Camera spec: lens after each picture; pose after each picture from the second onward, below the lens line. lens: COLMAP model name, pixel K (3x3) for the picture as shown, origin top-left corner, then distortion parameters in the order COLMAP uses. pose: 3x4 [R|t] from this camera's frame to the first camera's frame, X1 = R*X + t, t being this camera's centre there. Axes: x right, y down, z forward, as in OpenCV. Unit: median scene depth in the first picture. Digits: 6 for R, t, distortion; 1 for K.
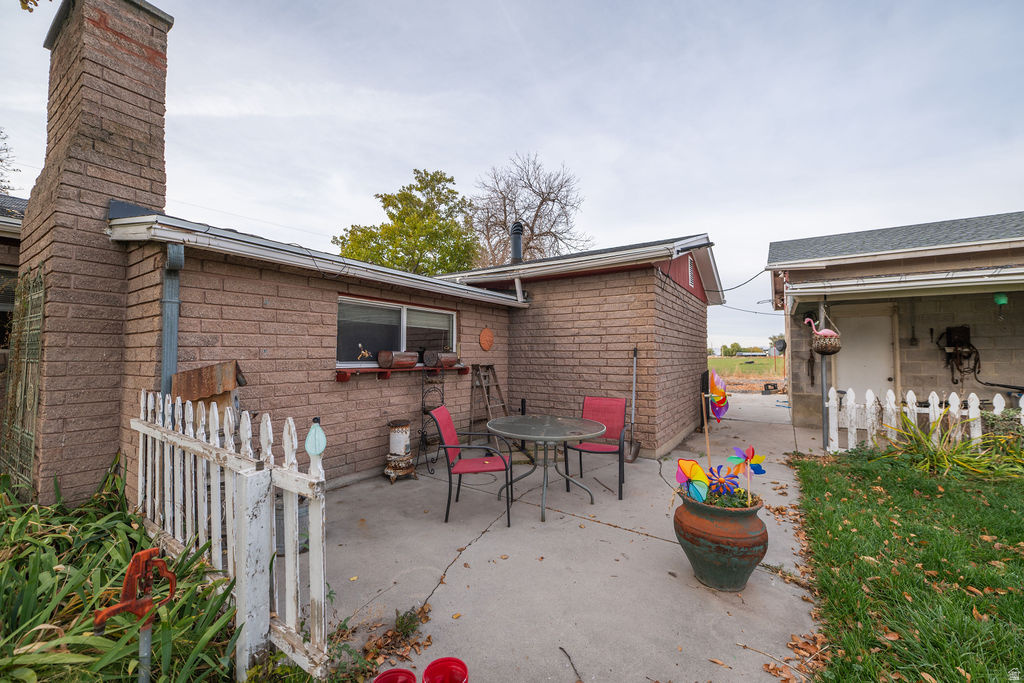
lens RADIAL K [[411.4, 0, 513.4], [0, 411.4, 348.3], [0, 0, 1]] dist [-0.000872, -0.000060]
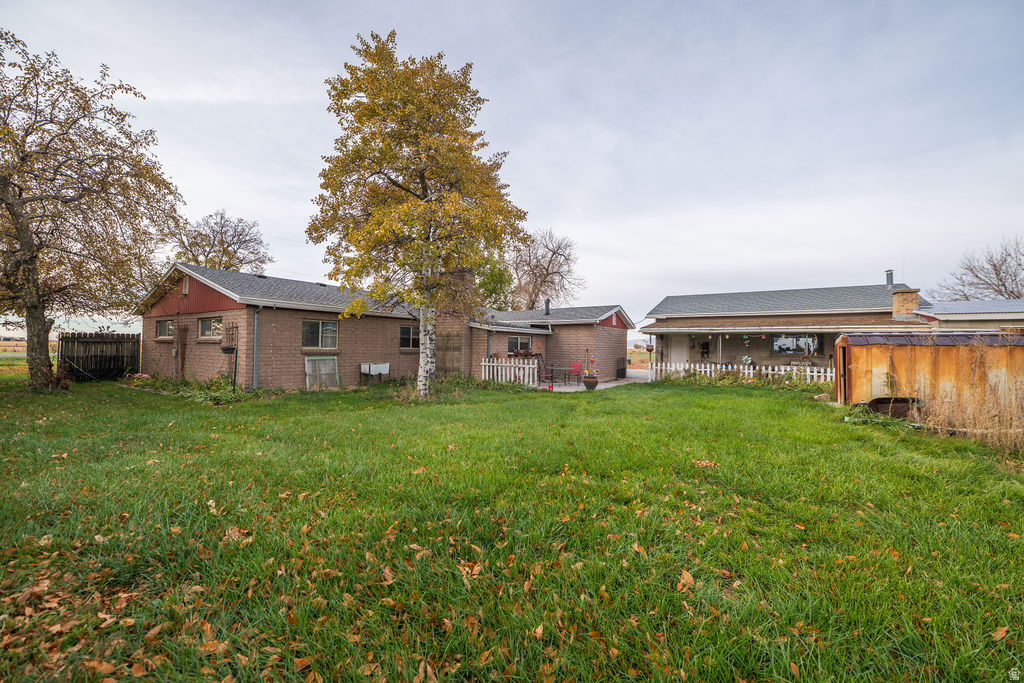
lens RADIAL K [[411.4, 0, 515.1], [0, 411.4, 342.9], [0, 0, 1]] dist [-0.000872, -0.000060]
pose [[0.999947, 0.009502, -0.003938, -0.191962], [-0.009465, 0.999914, 0.009131, -0.053515], [0.004025, -0.009094, 0.999951, -1.666040]]
